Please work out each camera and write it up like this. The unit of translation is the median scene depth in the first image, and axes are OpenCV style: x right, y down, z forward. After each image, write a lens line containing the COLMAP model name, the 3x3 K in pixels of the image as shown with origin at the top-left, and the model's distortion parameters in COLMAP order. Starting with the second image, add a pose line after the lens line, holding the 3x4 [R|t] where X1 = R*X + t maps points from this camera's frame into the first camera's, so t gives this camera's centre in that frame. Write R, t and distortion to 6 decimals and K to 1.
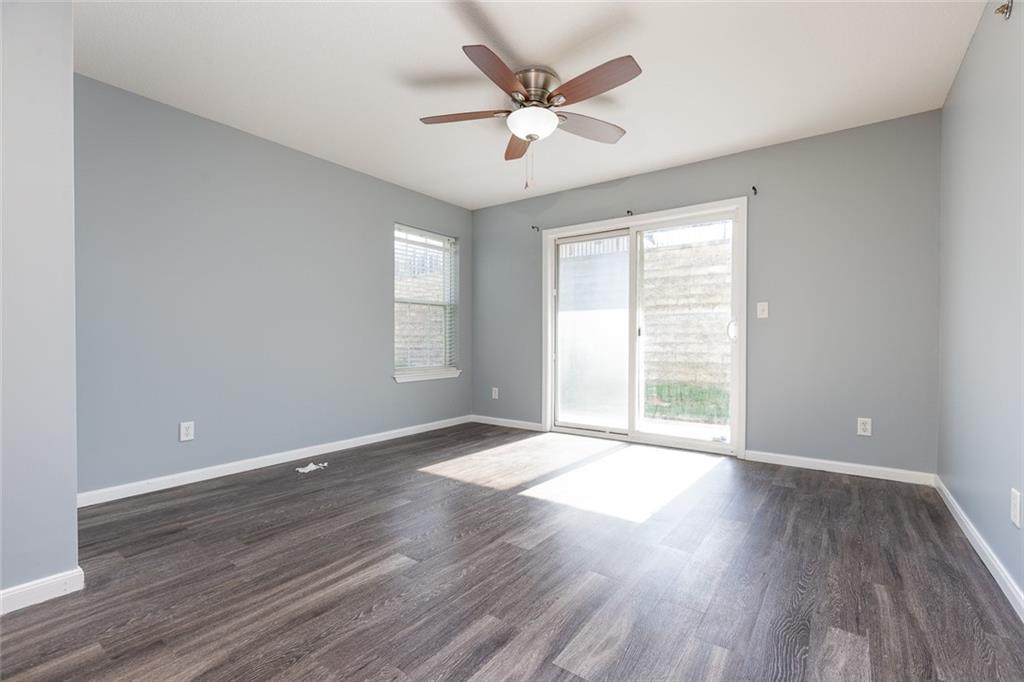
lens RADIAL K [[445.1, 0, 512.0], [0, 445.1, 341.0], [0, 0, 1]] dist [-0.000186, -0.000036]
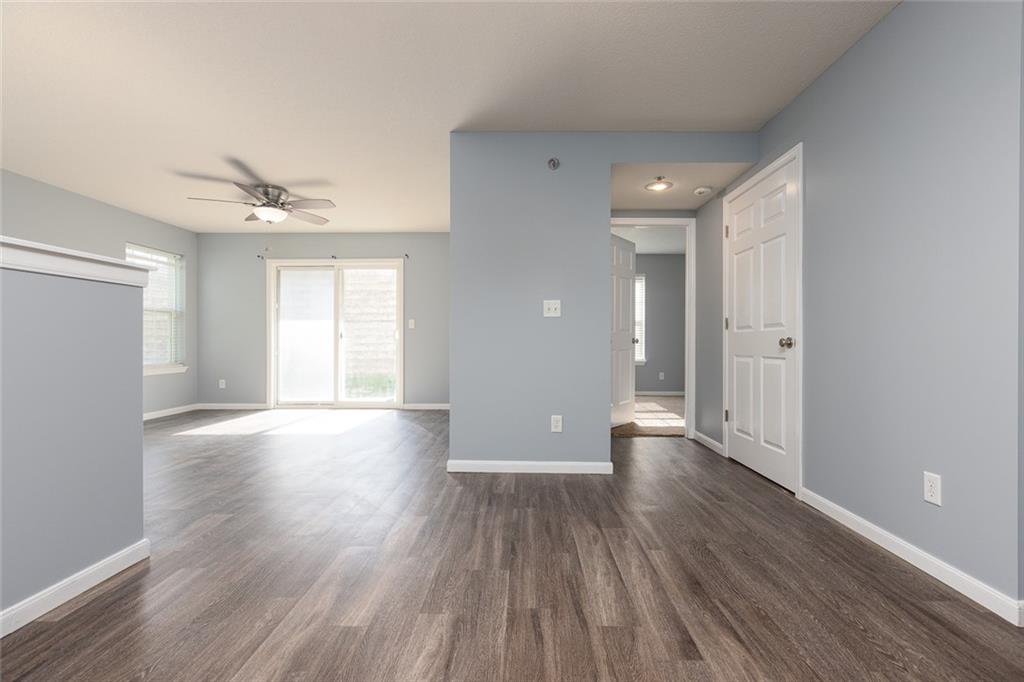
lens RADIAL K [[454.0, 0, 516.9], [0, 454.0, 343.0], [0, 0, 1]] dist [0.000703, -0.000100]
pose [[0.814261, -0.004103, 0.580484, -0.111235], [0.003017, 0.999991, 0.002836, 0.001920], [-0.580491, -0.000558, 0.814267, -0.547237]]
